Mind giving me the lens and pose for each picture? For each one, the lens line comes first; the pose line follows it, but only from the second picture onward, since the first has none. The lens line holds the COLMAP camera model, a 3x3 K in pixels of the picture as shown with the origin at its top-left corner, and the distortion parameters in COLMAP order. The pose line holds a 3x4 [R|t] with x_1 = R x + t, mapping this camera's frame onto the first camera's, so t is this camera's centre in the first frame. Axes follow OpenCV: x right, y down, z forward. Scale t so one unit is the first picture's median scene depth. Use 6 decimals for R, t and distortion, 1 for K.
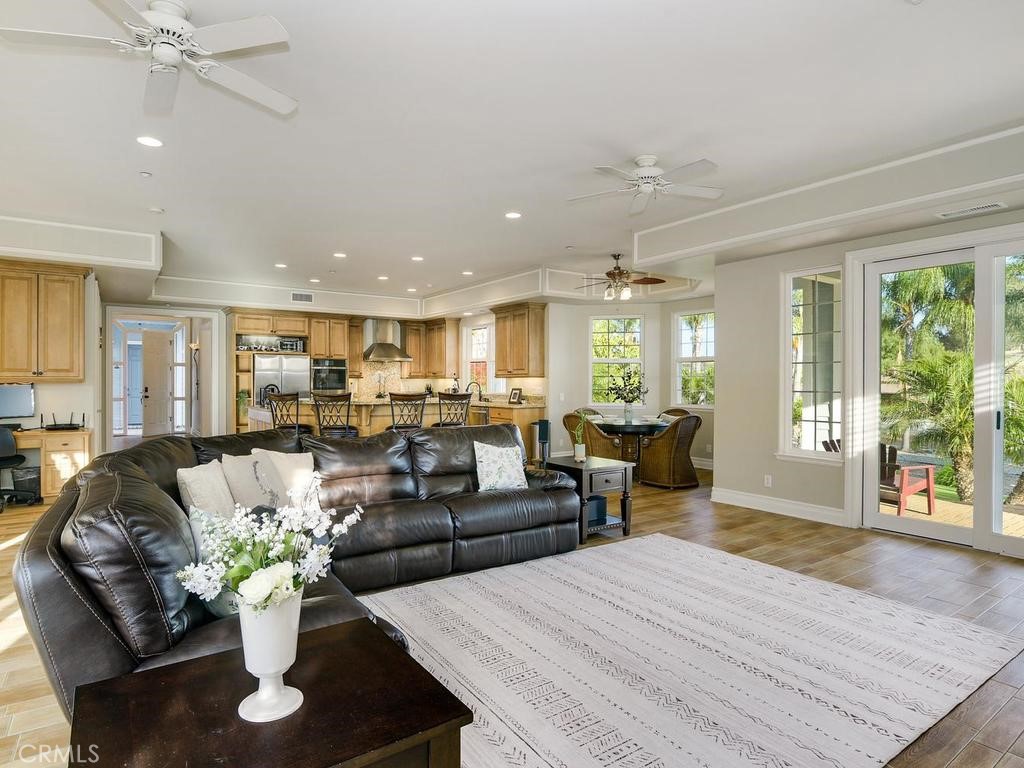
lens RADIAL K [[585.7, 0, 508.2], [0, 585.7, 384.2], [0, 0, 1]] dist [-0.028218, -0.000610]
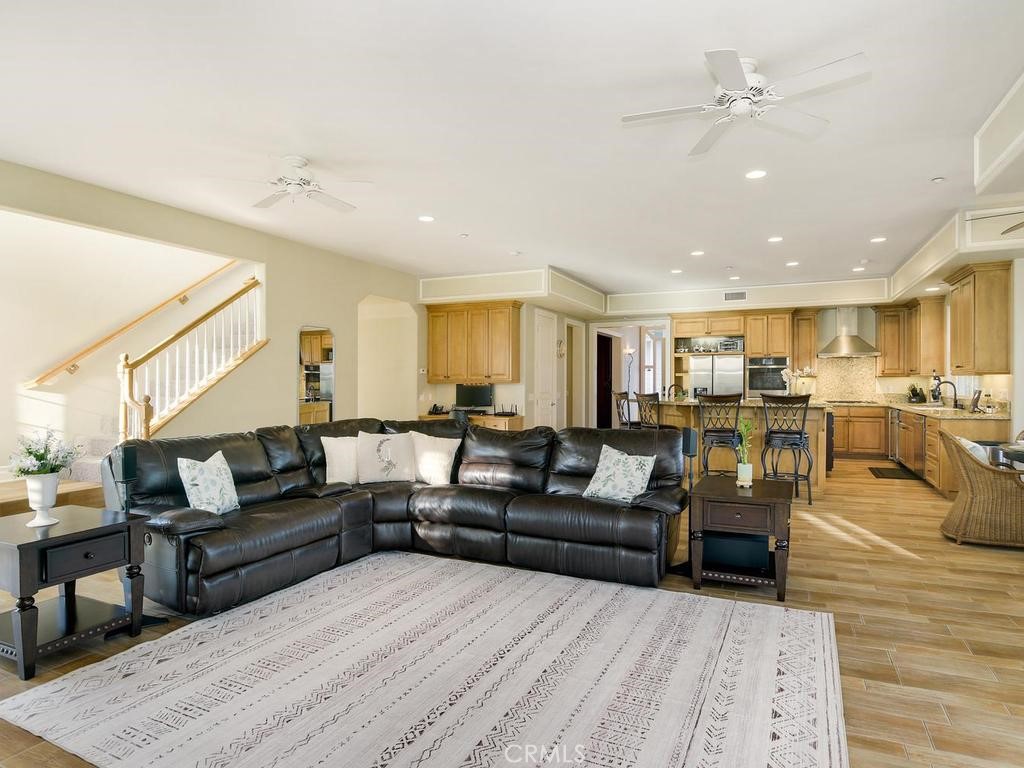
lens RADIAL K [[585.7, 0, 508.2], [0, 585.7, 384.2], [0, 0, 1]] dist [-0.028218, -0.000610]
pose [[0.494826, 0.001080, -0.868991, 0.325587], [-0.000516, 0.999999, 0.000948, -0.000677], [0.868992, -0.000021, 0.494826, 0.189246]]
